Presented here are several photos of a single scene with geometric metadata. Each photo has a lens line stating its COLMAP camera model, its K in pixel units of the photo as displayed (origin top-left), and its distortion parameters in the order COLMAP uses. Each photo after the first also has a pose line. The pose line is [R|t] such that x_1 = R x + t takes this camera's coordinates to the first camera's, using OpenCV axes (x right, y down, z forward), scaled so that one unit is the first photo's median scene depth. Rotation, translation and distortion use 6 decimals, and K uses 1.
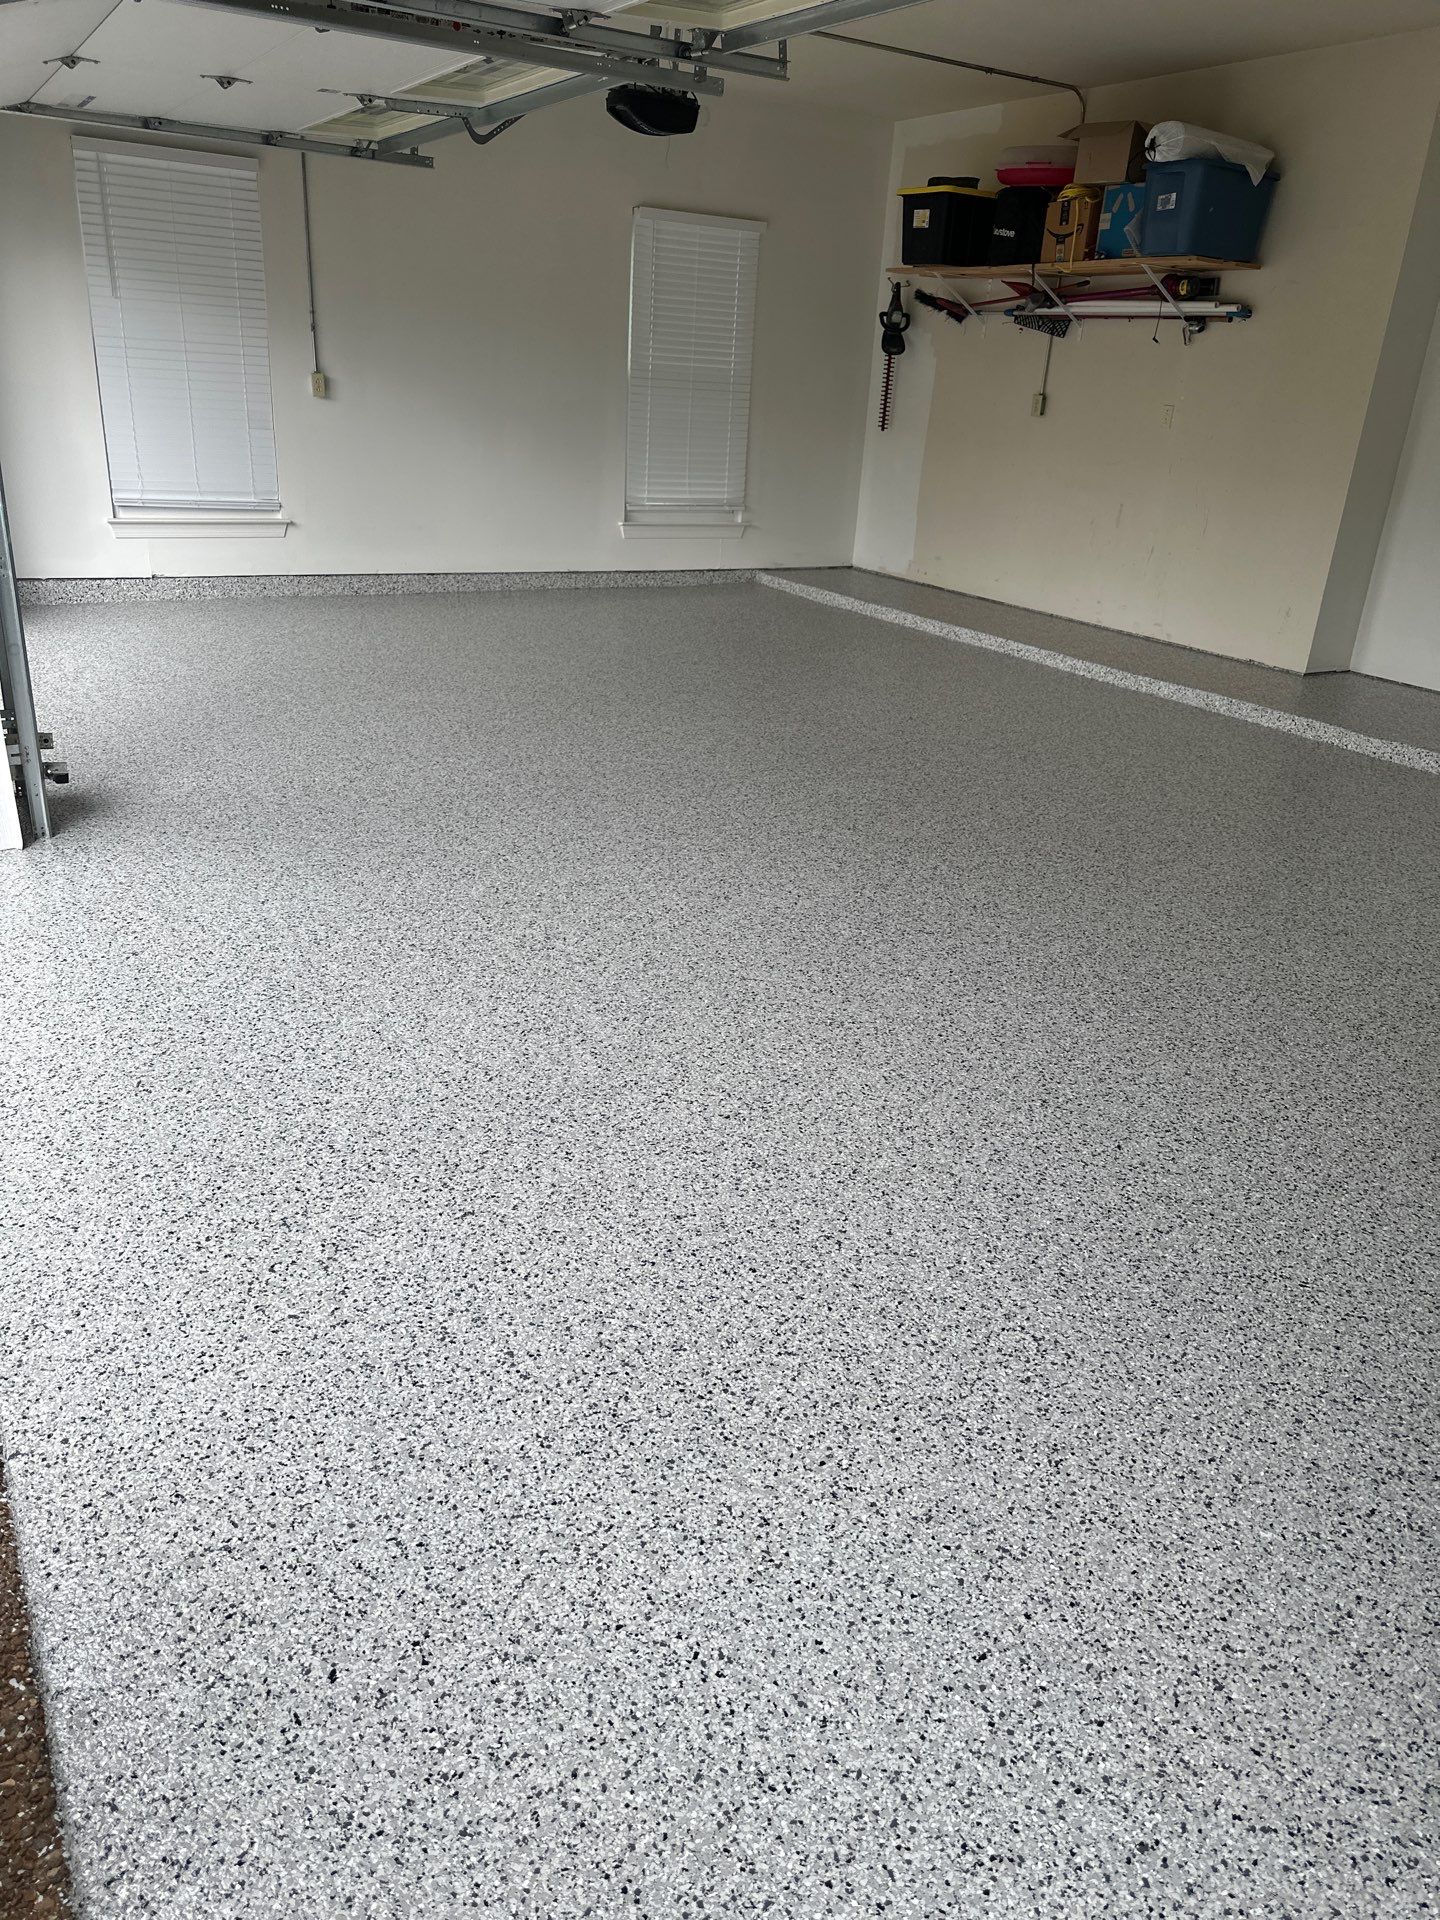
lens RADIAL K [[1362.7, 0, 715.7], [0, 1362.7, 950.8], [0, 0, 1]] dist [0.044286, -0.049591]
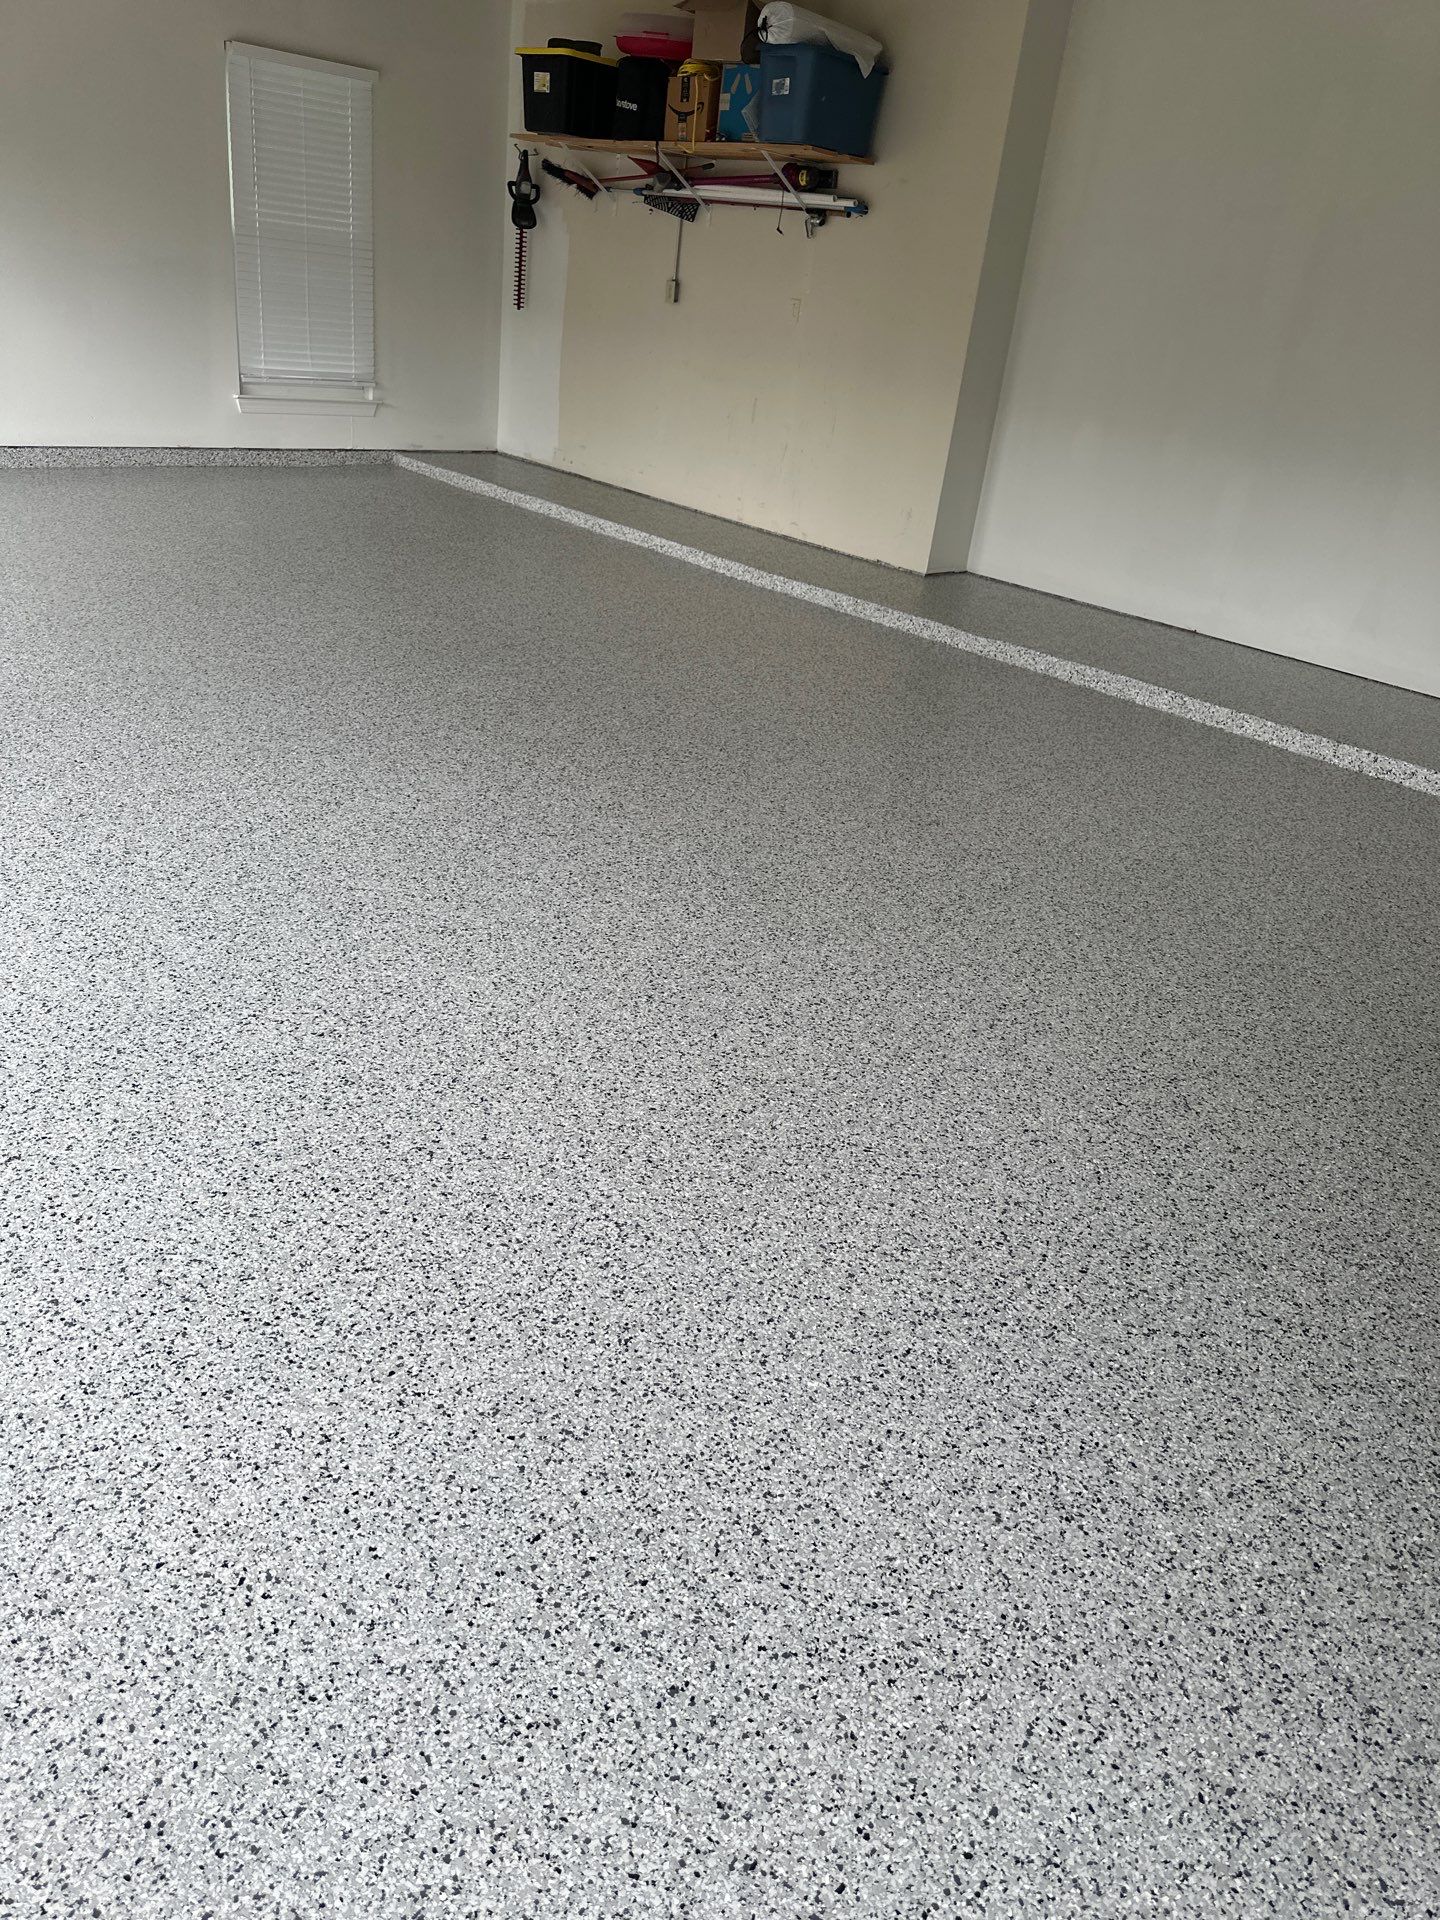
lens RADIAL K [[1362.7, 0, 729.5], [0, 1362.7, 959.4], [0, 0, 1]] dist [0.044286, -0.049591]
pose [[0.972317, -0.052334, 0.227732, 0.114518], [0.034451, 0.996053, 0.081807, 0.001798], [-0.231114, -0.071696, 0.970281, -0.001817]]
